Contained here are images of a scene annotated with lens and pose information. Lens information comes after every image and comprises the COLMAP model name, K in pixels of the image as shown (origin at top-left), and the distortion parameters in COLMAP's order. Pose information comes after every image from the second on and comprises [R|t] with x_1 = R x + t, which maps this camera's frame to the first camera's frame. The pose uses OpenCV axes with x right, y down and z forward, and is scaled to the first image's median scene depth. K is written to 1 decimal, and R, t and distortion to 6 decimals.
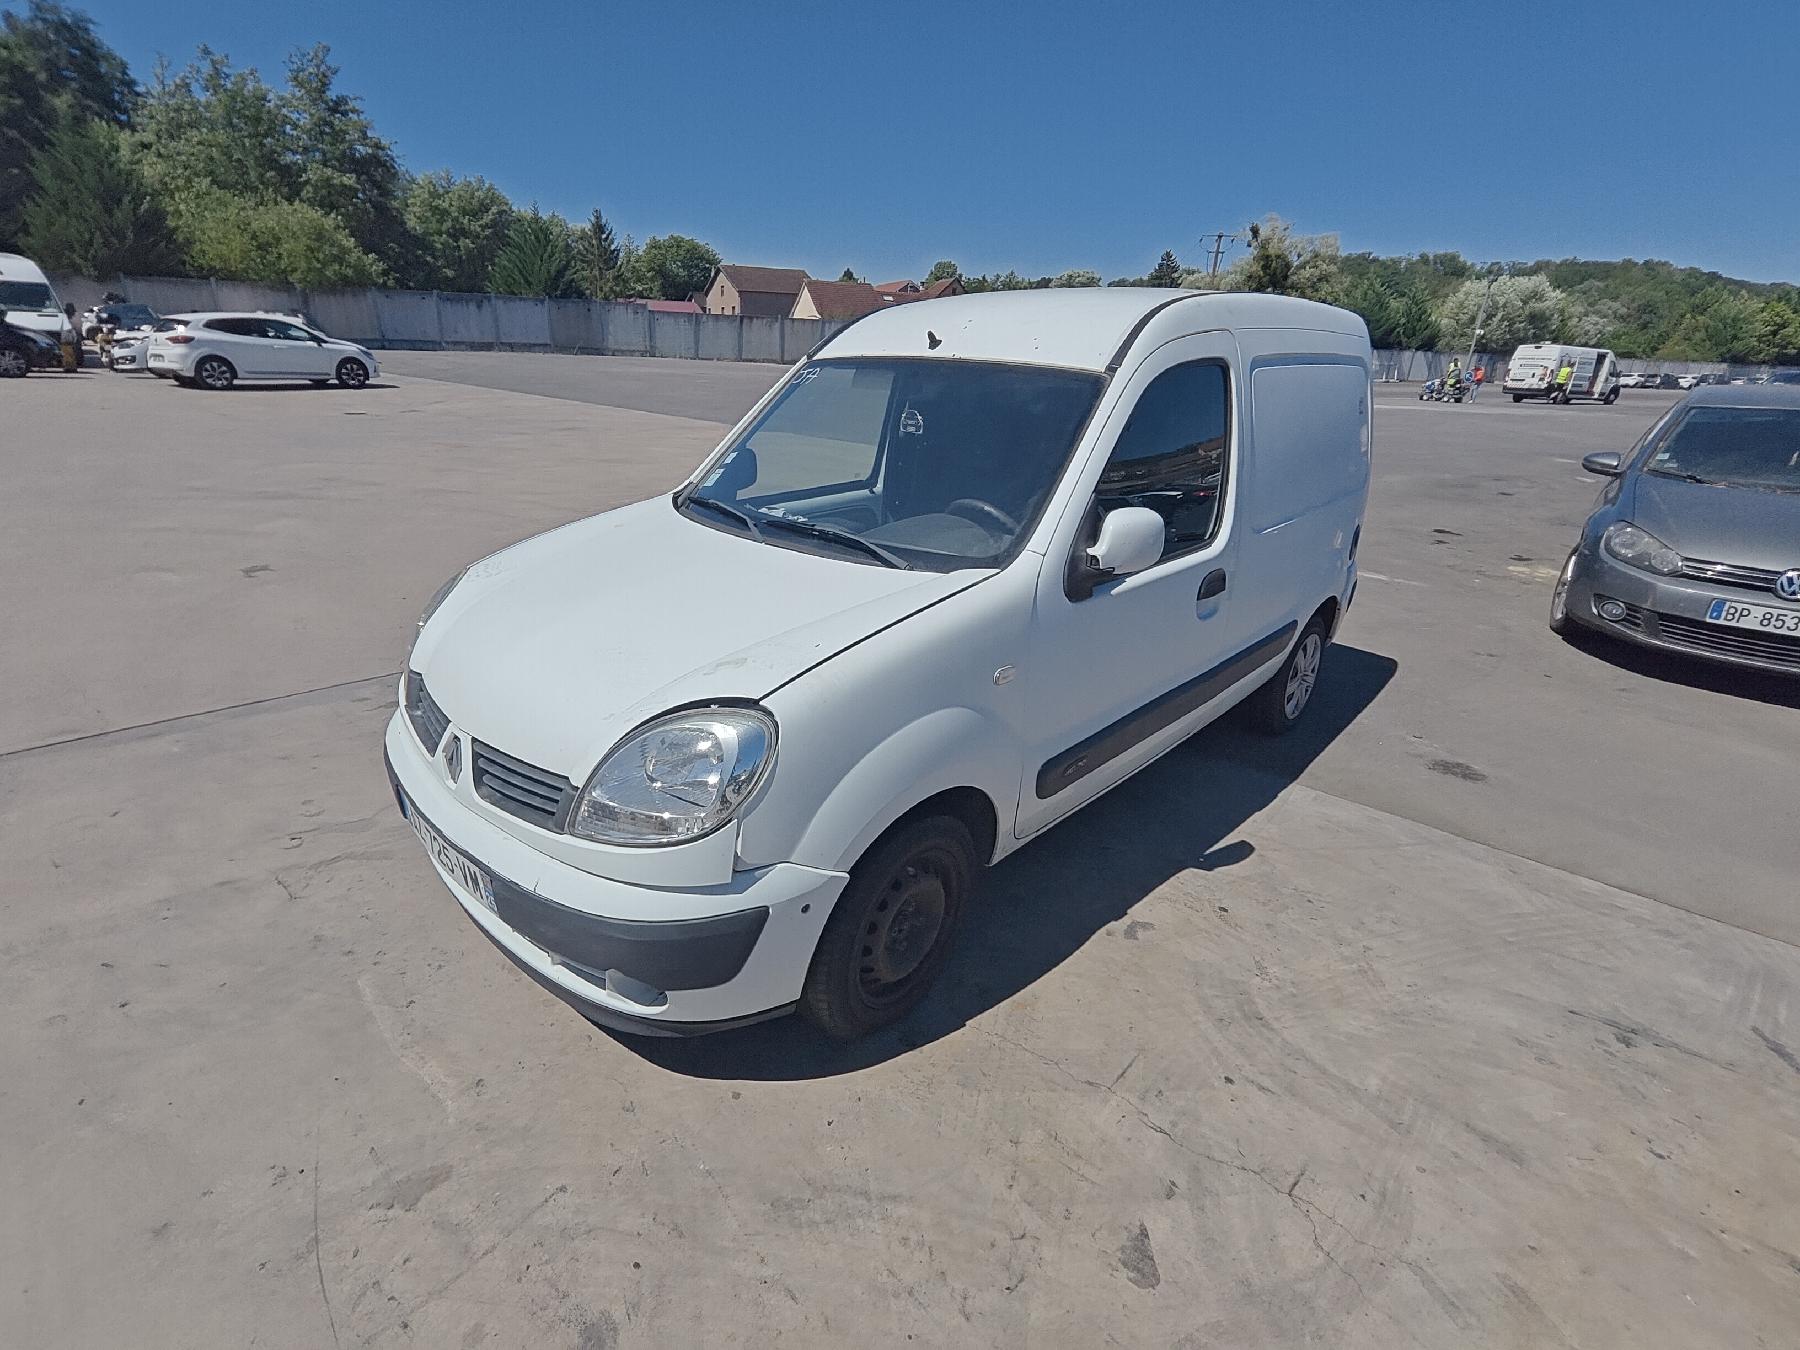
lens RADIAL K [[834.6, 0, 890.6], [0, 834.6, 671.6], [0, 0, 1]] dist [-0.000427, 0.000903]
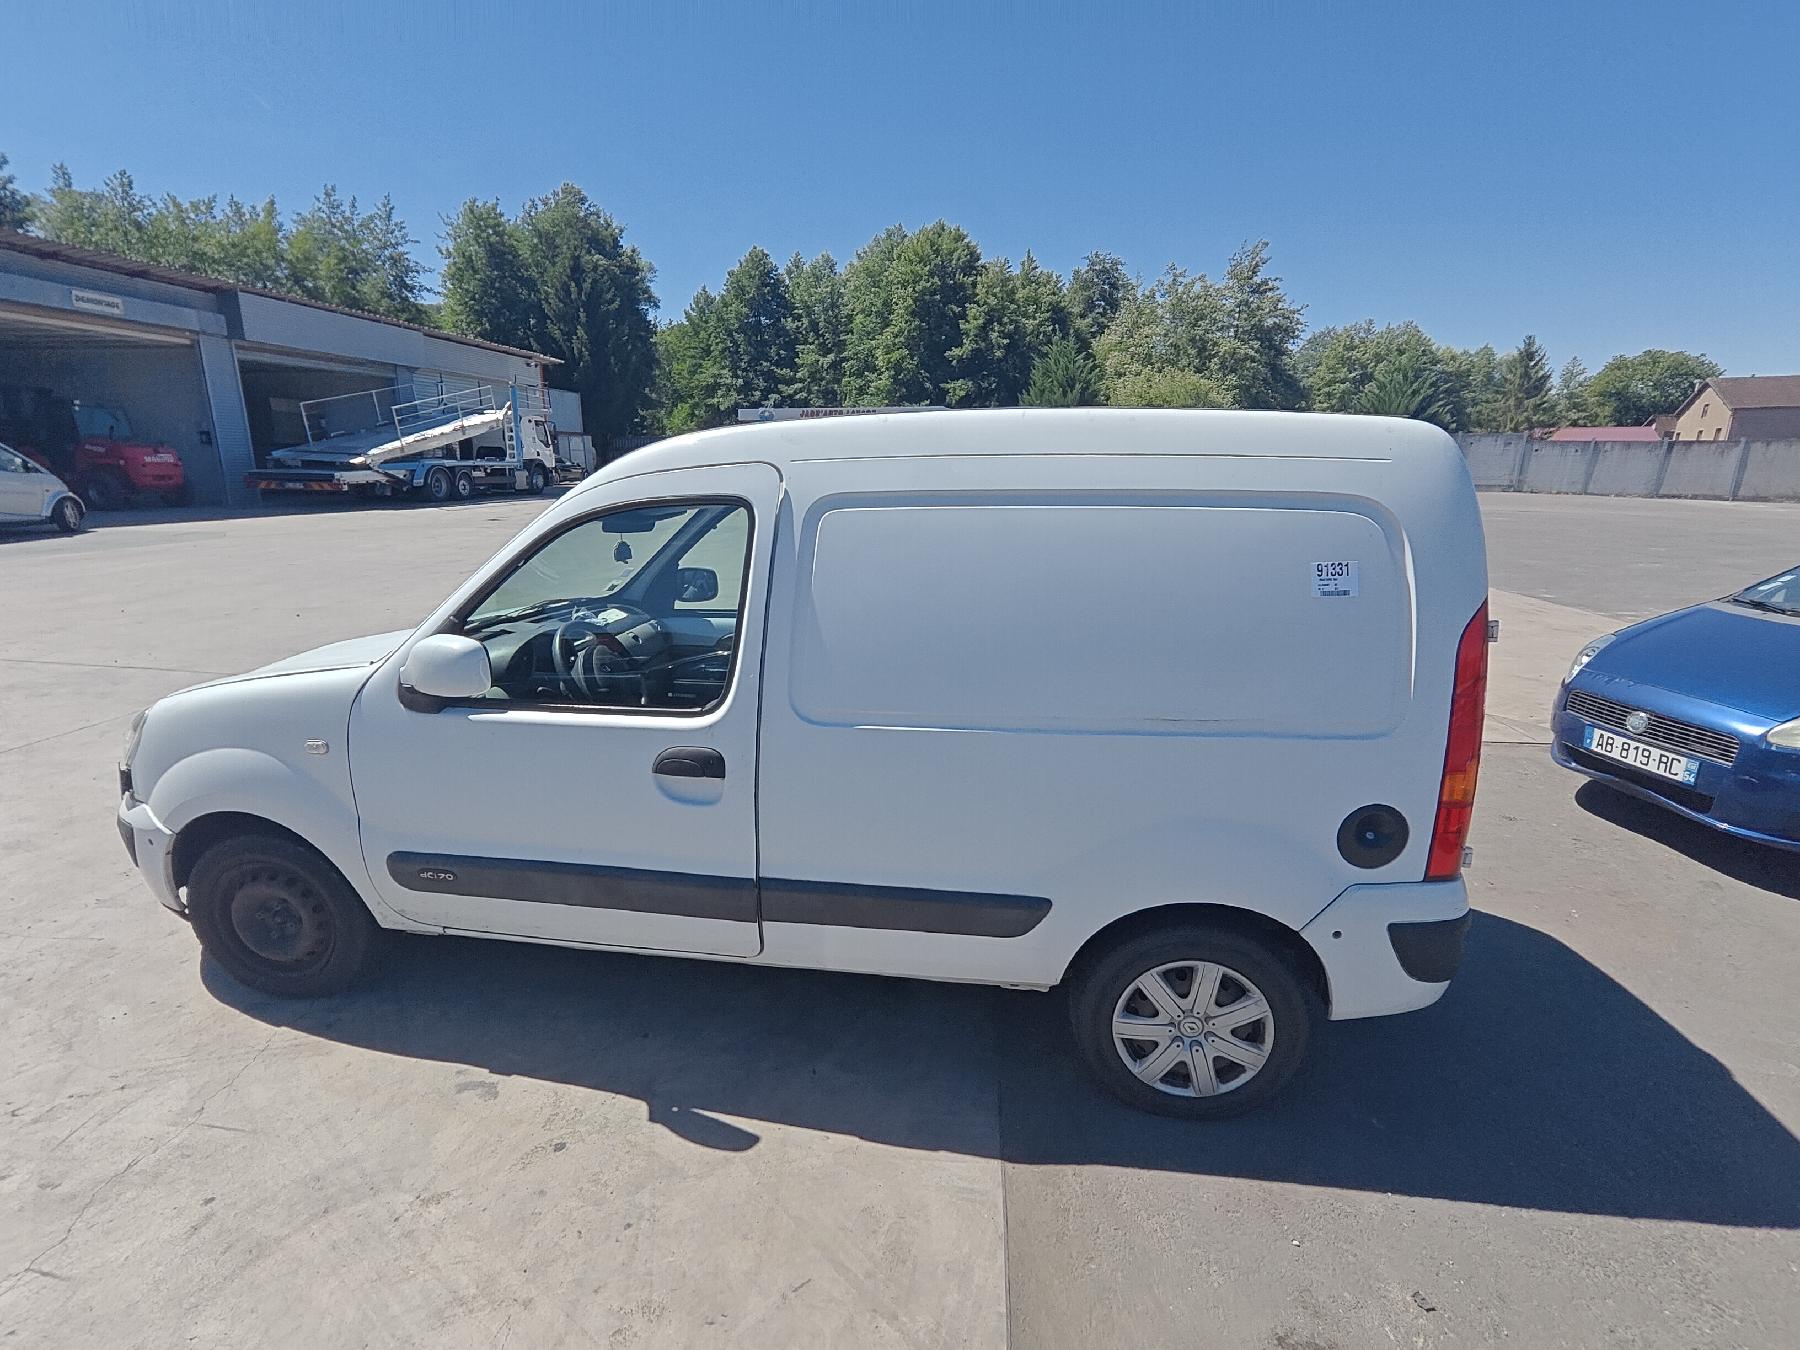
lens RADIAL K [[820.1, 0, 869.7], [0, 820.1, 666.2], [0, 0, 1]] dist [0.002073, 0.000490]
pose [[0.573406, 0.168694, -0.801716, 1.035232], [-0.288318, 0.957523, -0.004734, -0.229786], [0.766863, 0.233864, 0.597687, 0.578089]]
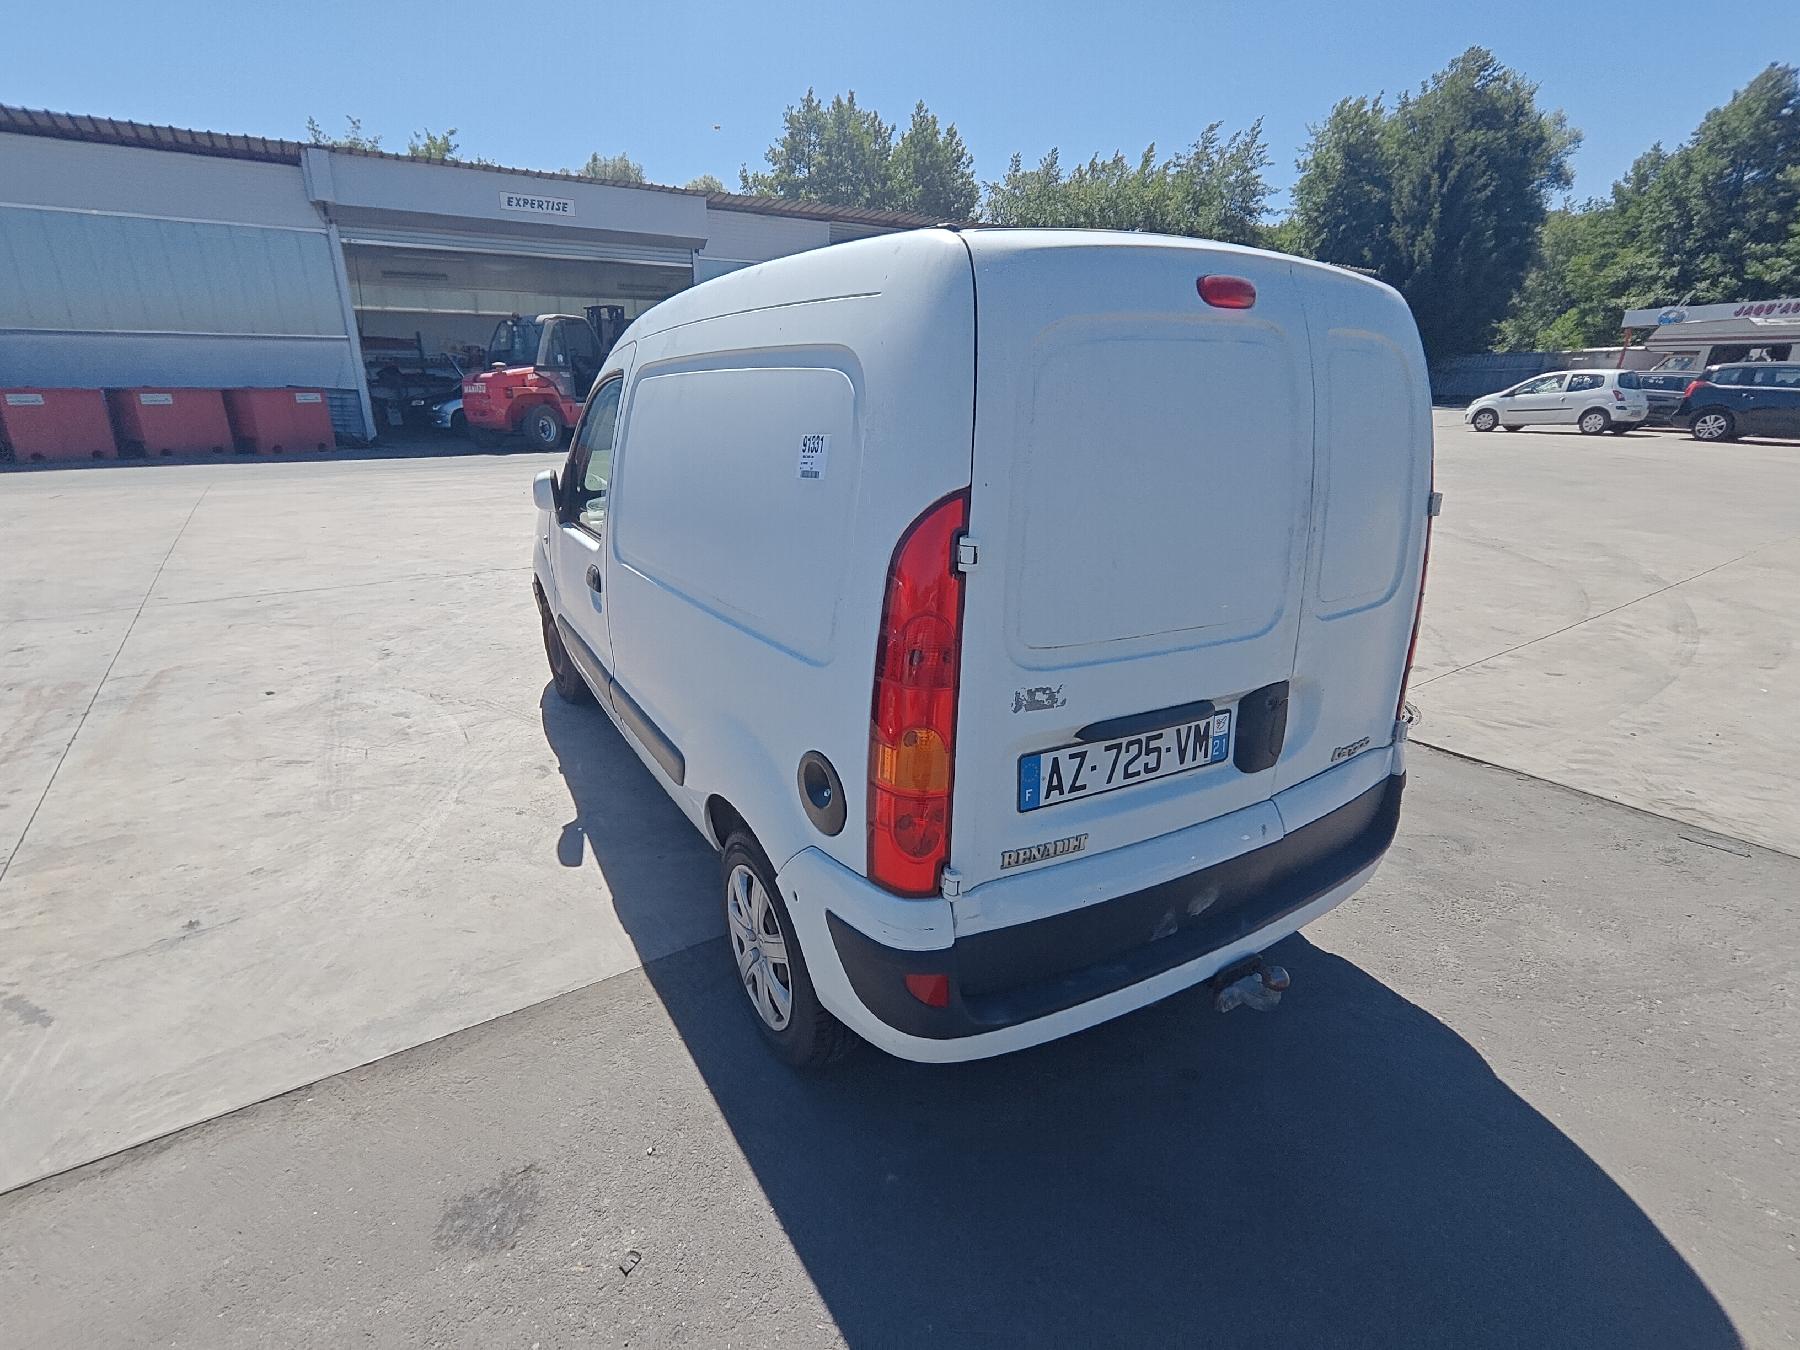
lens RADIAL K [[825.9, 0, 901.2], [0, 825.9, 668.7], [0, 0, 1]] dist [0.000628, 0.001311]
pose [[-0.253271, 0.280594, -0.925808, 1.202874], [-0.360781, 0.860571, 0.359520, -0.490962], [0.897603, 0.425070, -0.116725, 1.409696]]
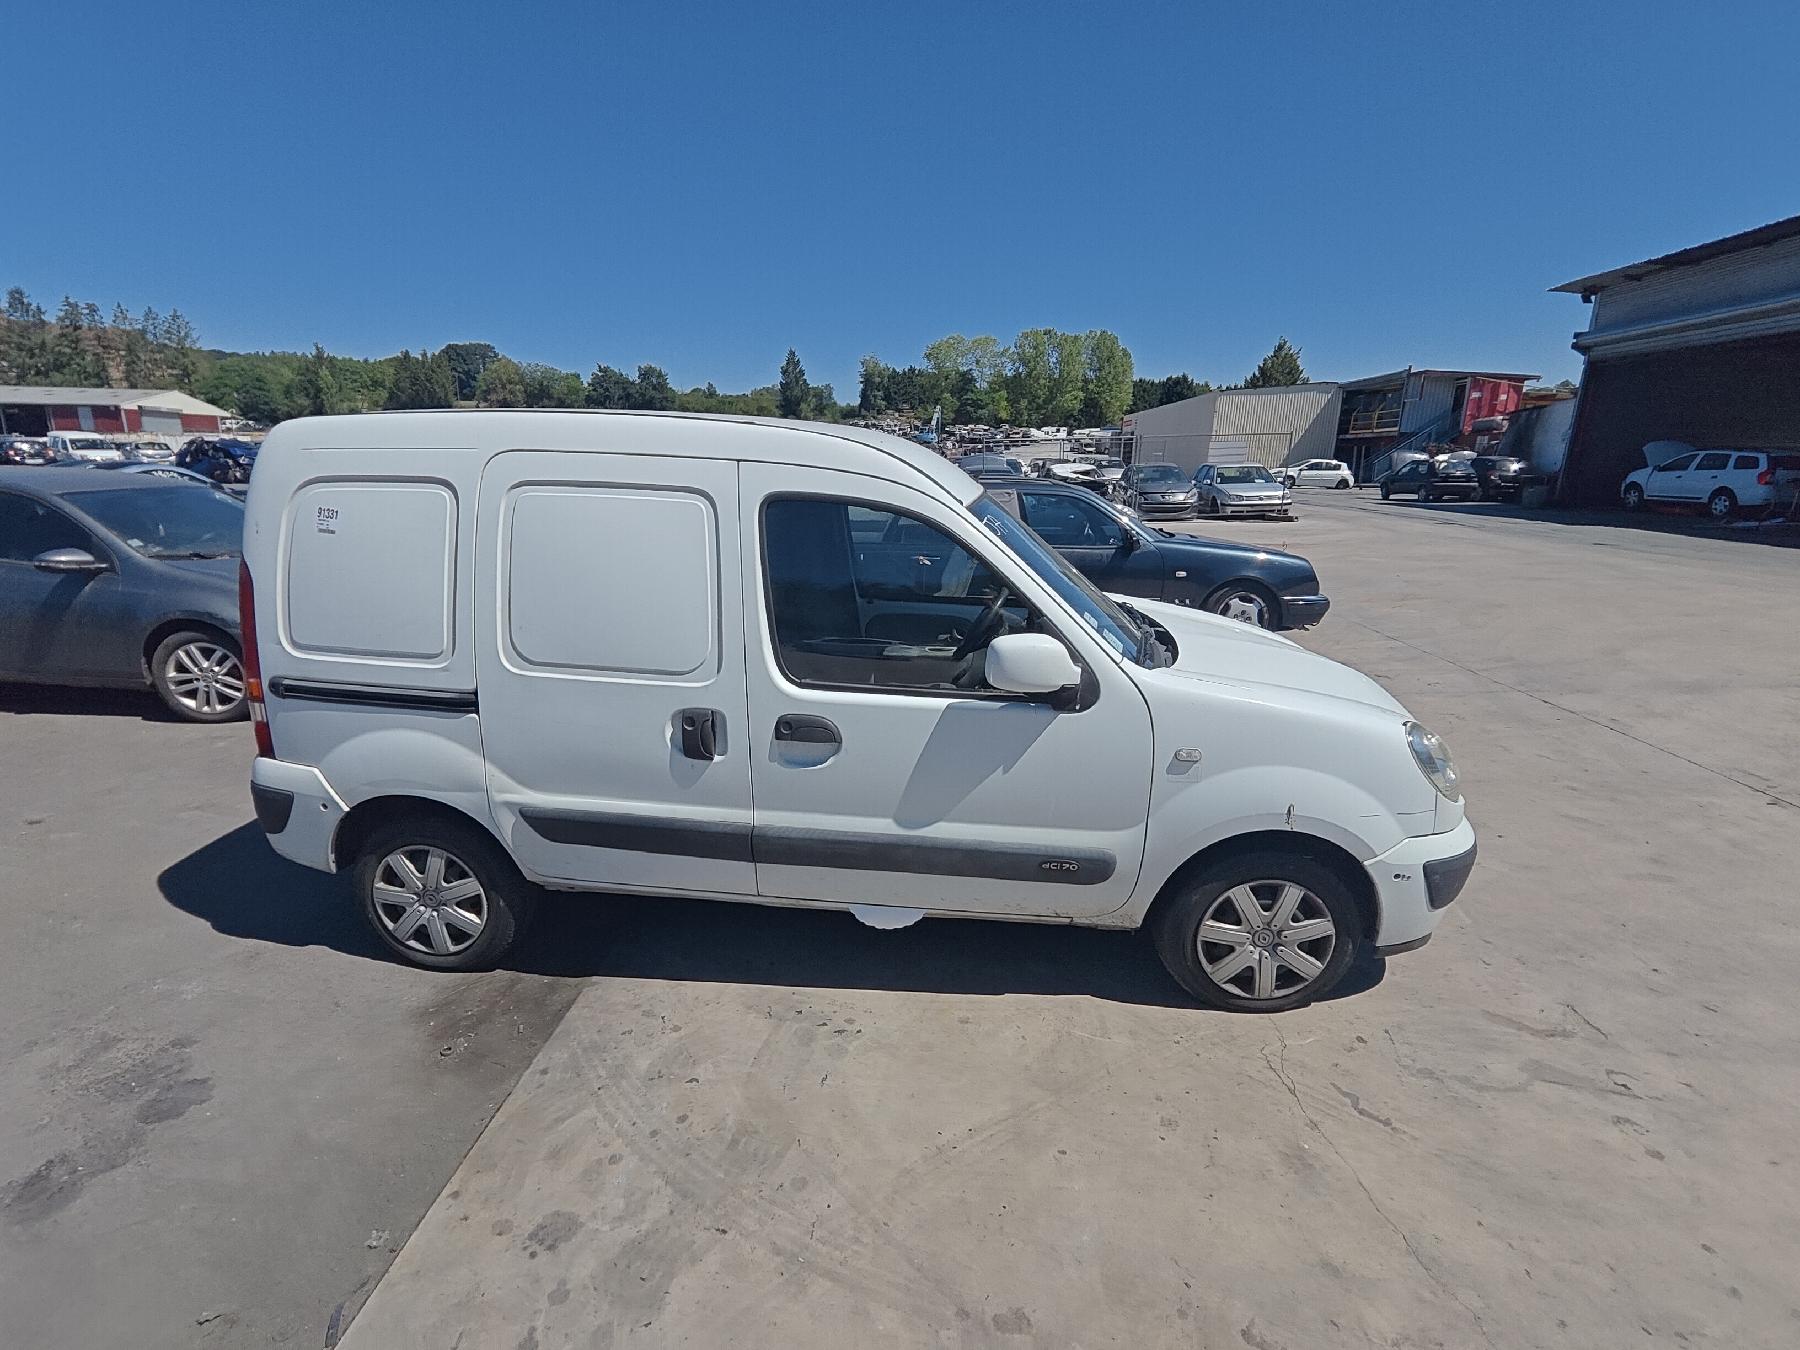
lens RADIAL K [[843.7, 0, 906.2], [0, 843.7, 670.8], [0, 0, 1]] dist [0.003322, 0.000311]
pose [[-0.620210, -0.231866, 0.749385, -0.751067], [0.255685, 0.843392, 0.472563, -0.690174], [-0.741597, 0.484695, -0.463795, 1.610494]]
